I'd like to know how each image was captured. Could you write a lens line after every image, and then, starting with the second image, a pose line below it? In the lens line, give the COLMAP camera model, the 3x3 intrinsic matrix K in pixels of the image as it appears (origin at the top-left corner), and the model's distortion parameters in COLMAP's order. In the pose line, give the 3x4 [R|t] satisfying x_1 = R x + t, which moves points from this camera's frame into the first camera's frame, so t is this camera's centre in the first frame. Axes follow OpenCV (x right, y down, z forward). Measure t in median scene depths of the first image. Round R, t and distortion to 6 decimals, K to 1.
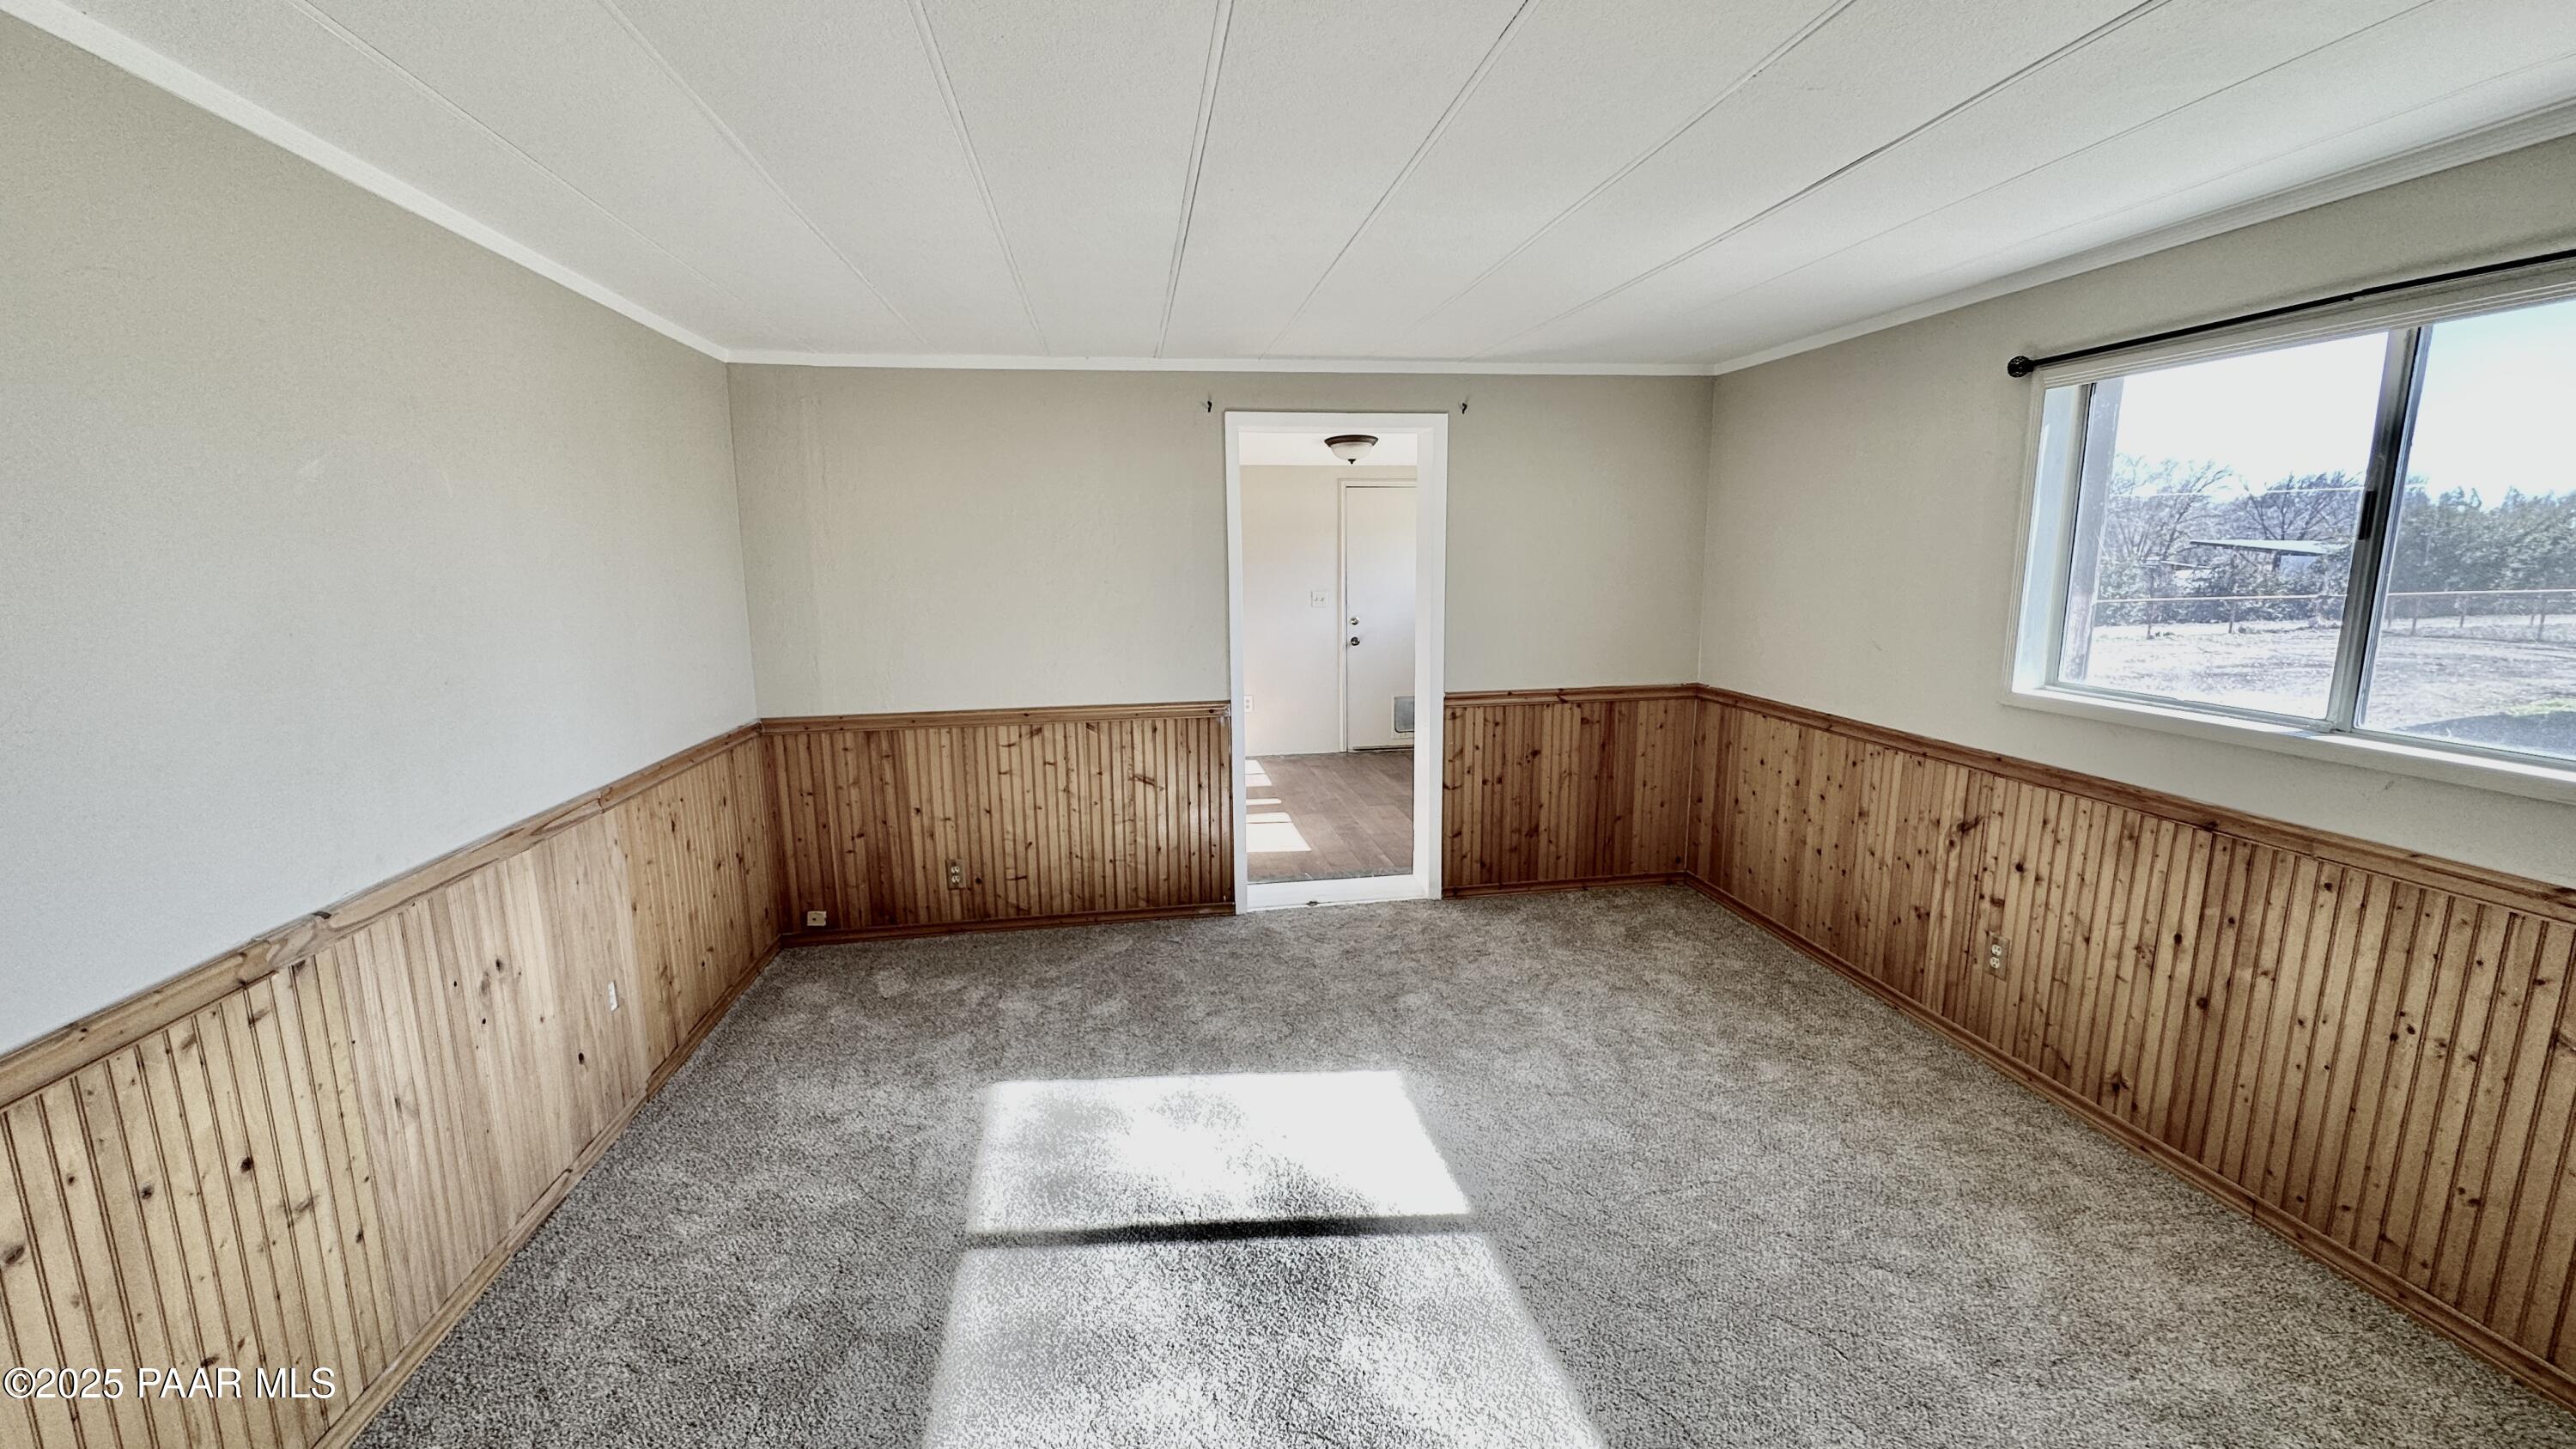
lens RADIAL K [[1019.8, 0, 1287.6], [0, 1019.8, 728.1], [0, 0, 1]] dist [-0.000551, 0.000526]
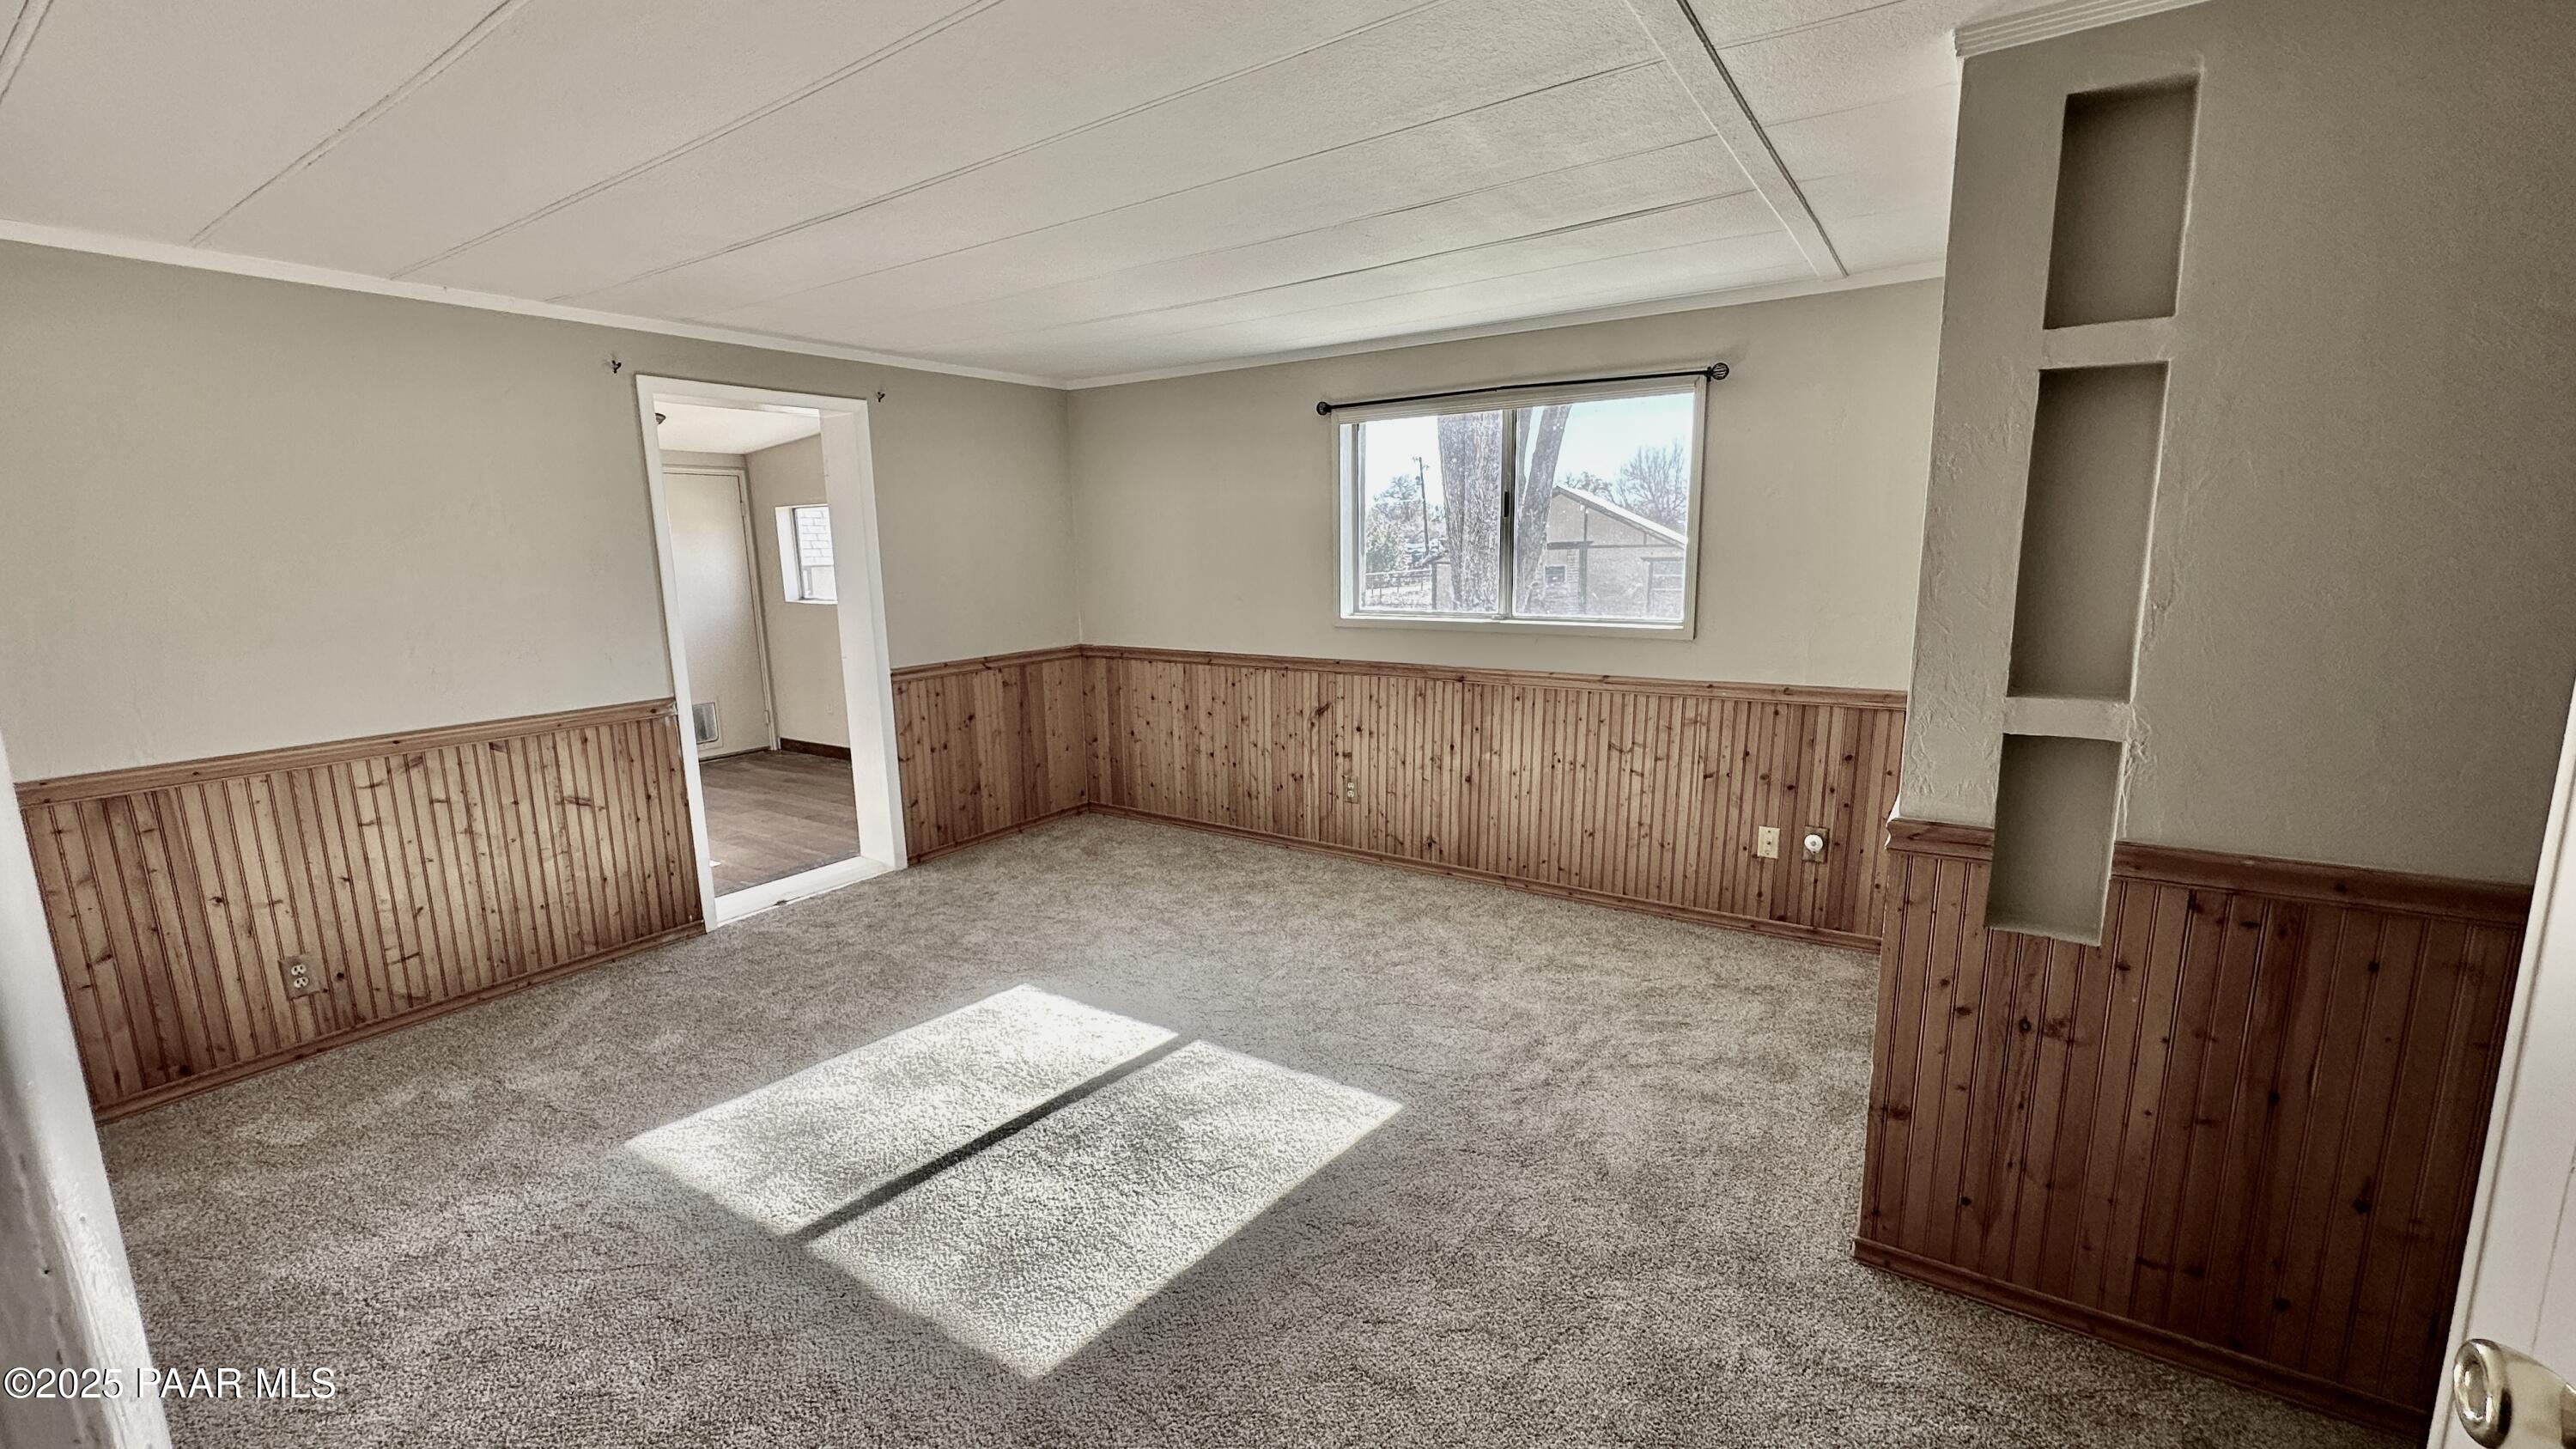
lens RADIAL K [[1019.8, 0, 1275.9], [0, 1019.8, 730.9], [0, 0, 1]] dist [-0.000551, 0.000526]
pose [[0.691738, -0.133249, 0.709748, -0.375192], [0.135465, 0.989325, 0.053710, 0.029253], [-0.709329, 0.058993, 0.702405, -0.009409]]
